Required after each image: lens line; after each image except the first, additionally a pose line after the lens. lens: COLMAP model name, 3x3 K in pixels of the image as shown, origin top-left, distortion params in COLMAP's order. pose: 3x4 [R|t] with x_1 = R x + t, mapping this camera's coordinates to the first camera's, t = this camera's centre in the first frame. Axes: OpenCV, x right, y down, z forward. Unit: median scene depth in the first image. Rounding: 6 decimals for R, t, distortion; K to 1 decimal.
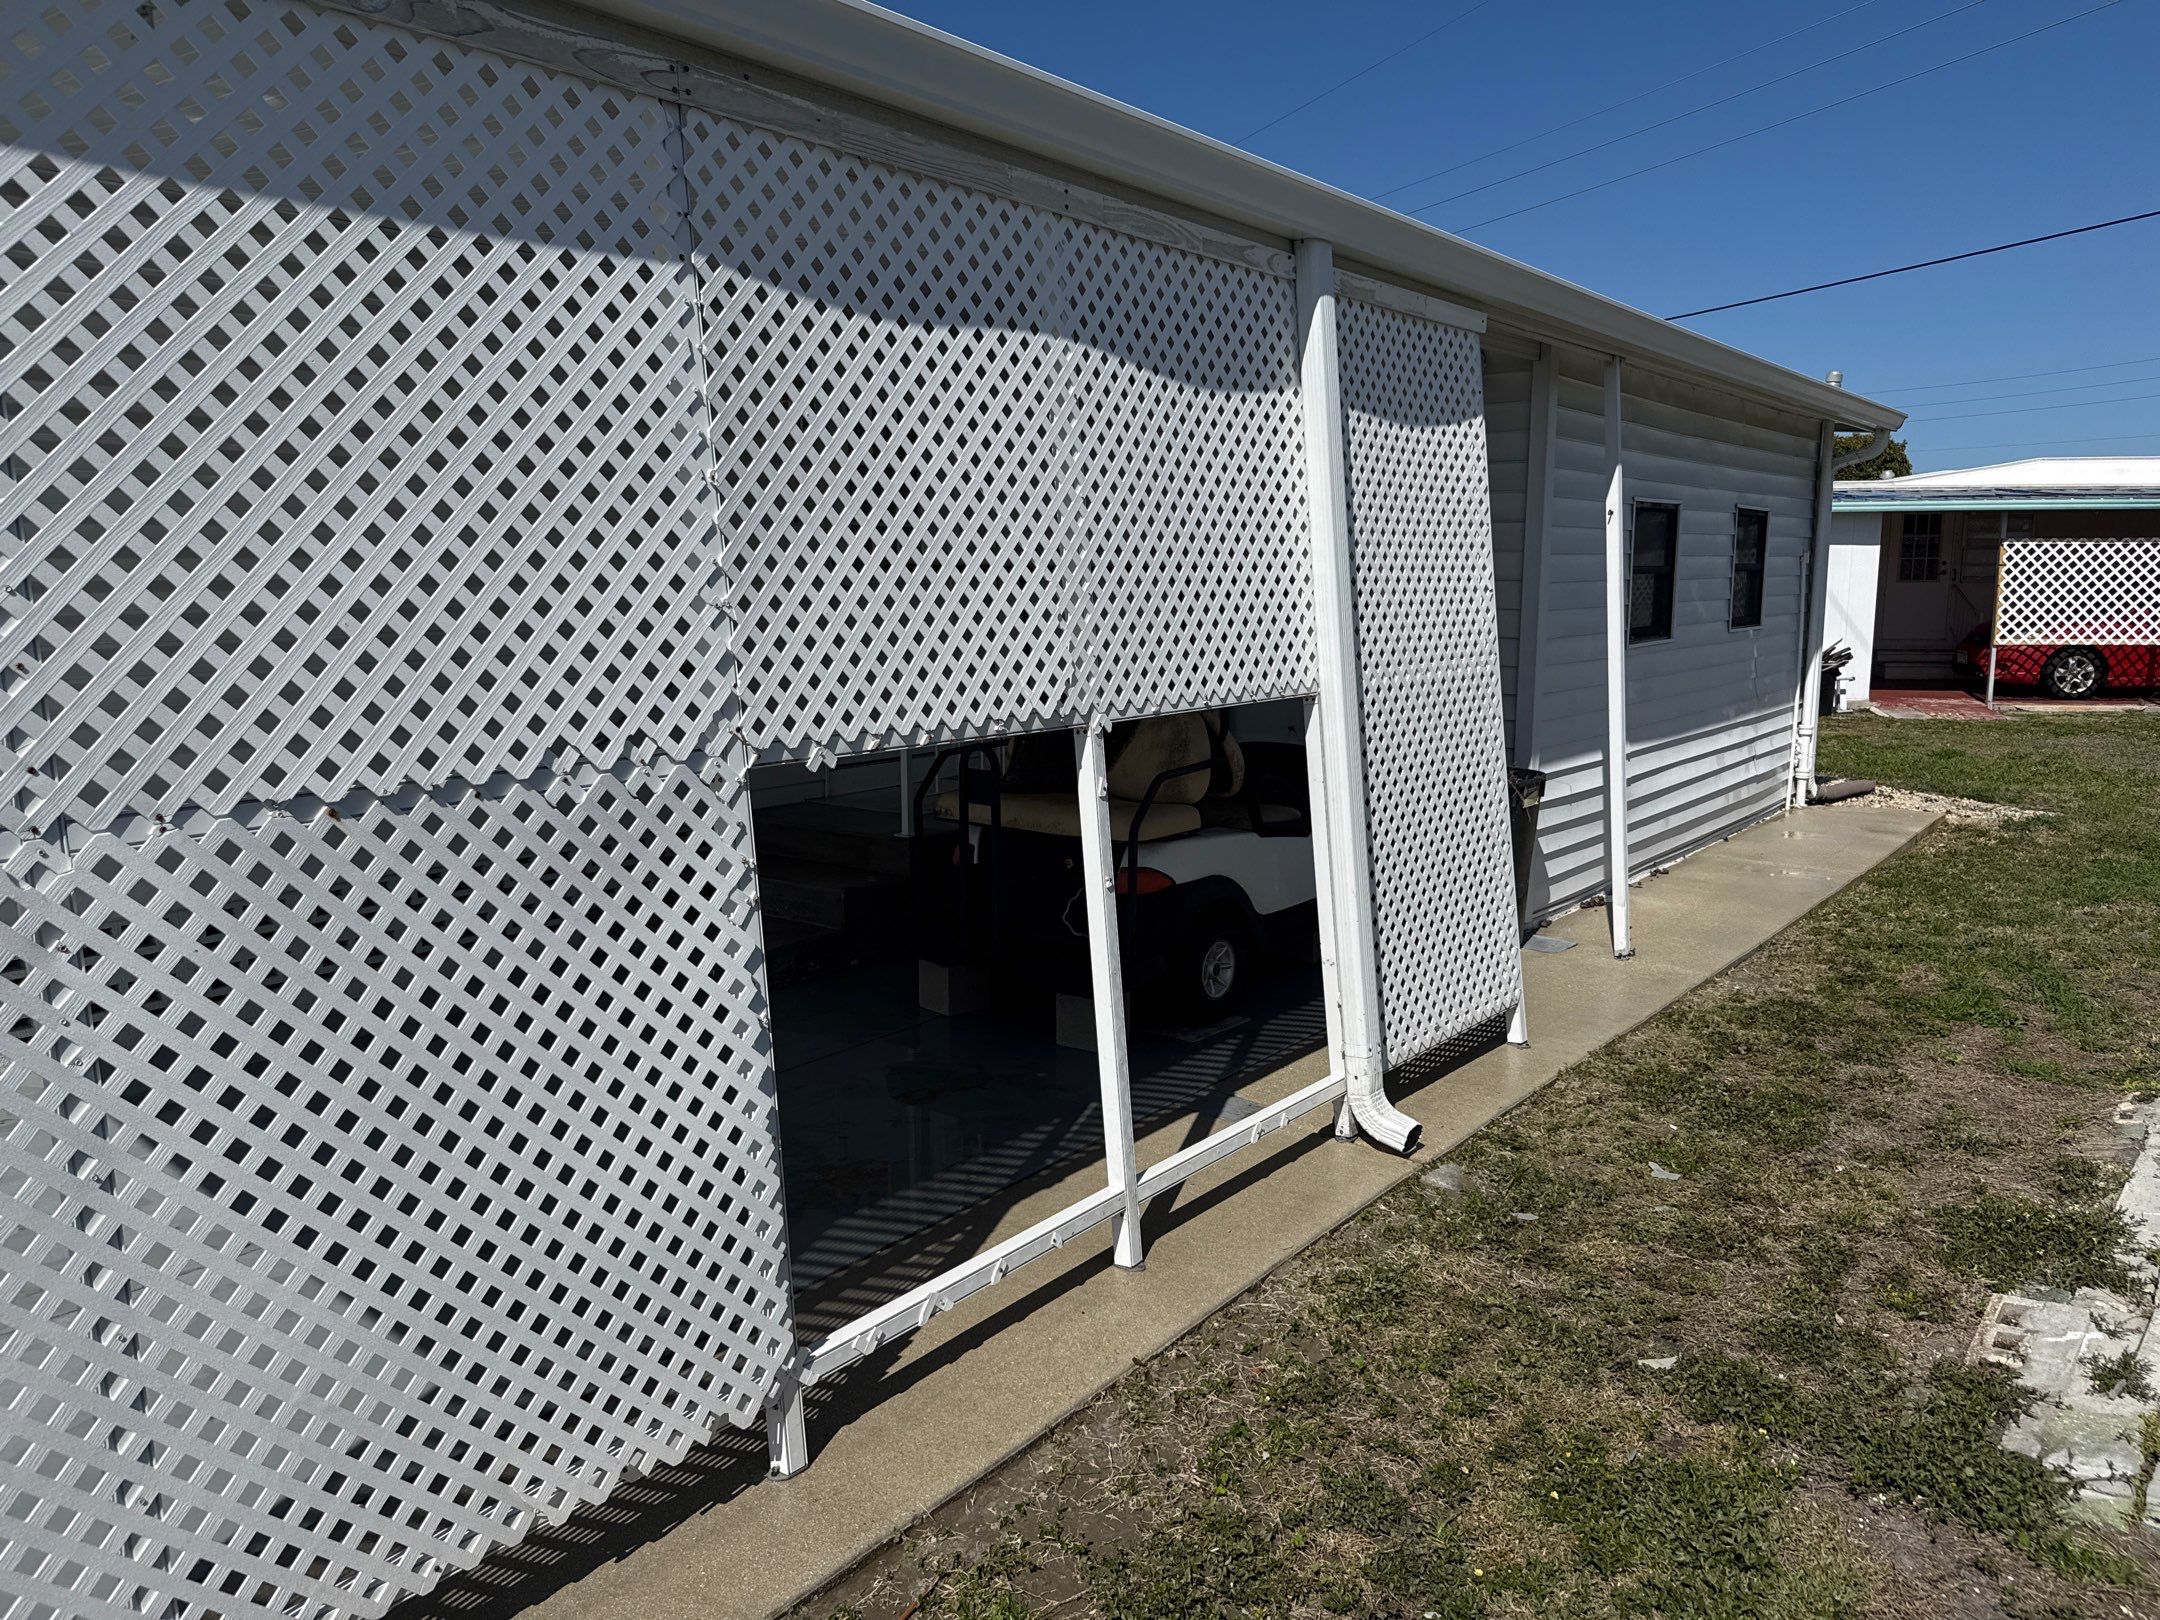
lens RADIAL K [[1489.6, 0, 1062.1], [0, 1489.6, 808.6], [0, 0, 1]] dist [0.012060, -0.052607]
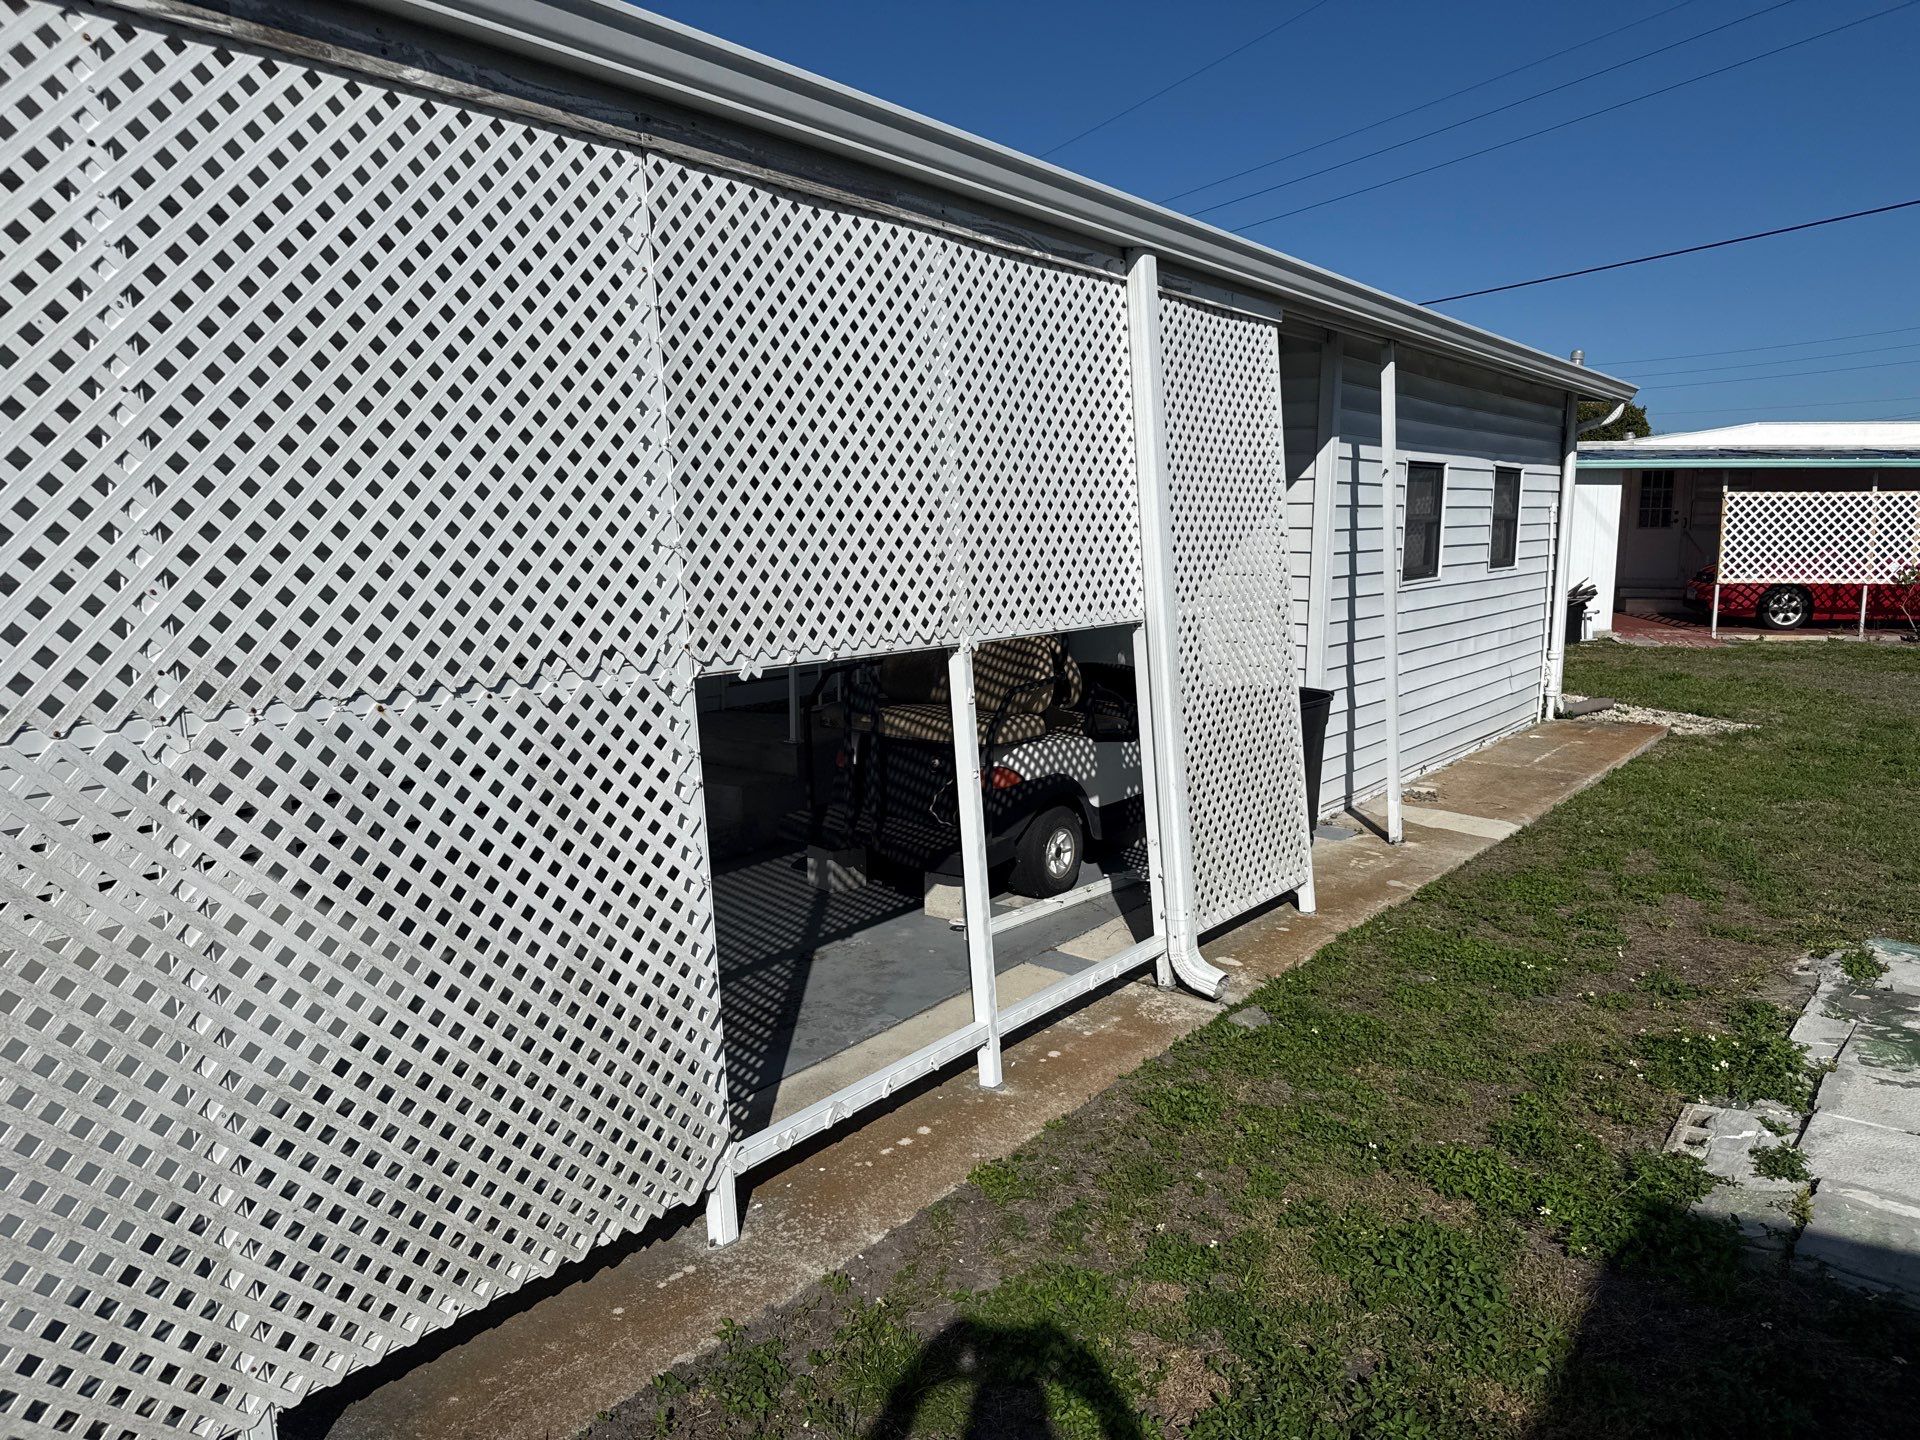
lens RADIAL K [[1362.5, 0, 960.0], [0, 1362.5, 720.0], [0, 0, 1]] dist [0.005779, -0.006934]
pose [[0.999174, 0.002270, 0.040574, -0.023455], [-0.002040, 0.999982, -0.005705, 0.009986], [-0.040586, 0.005617, 0.999160, -0.102939]]
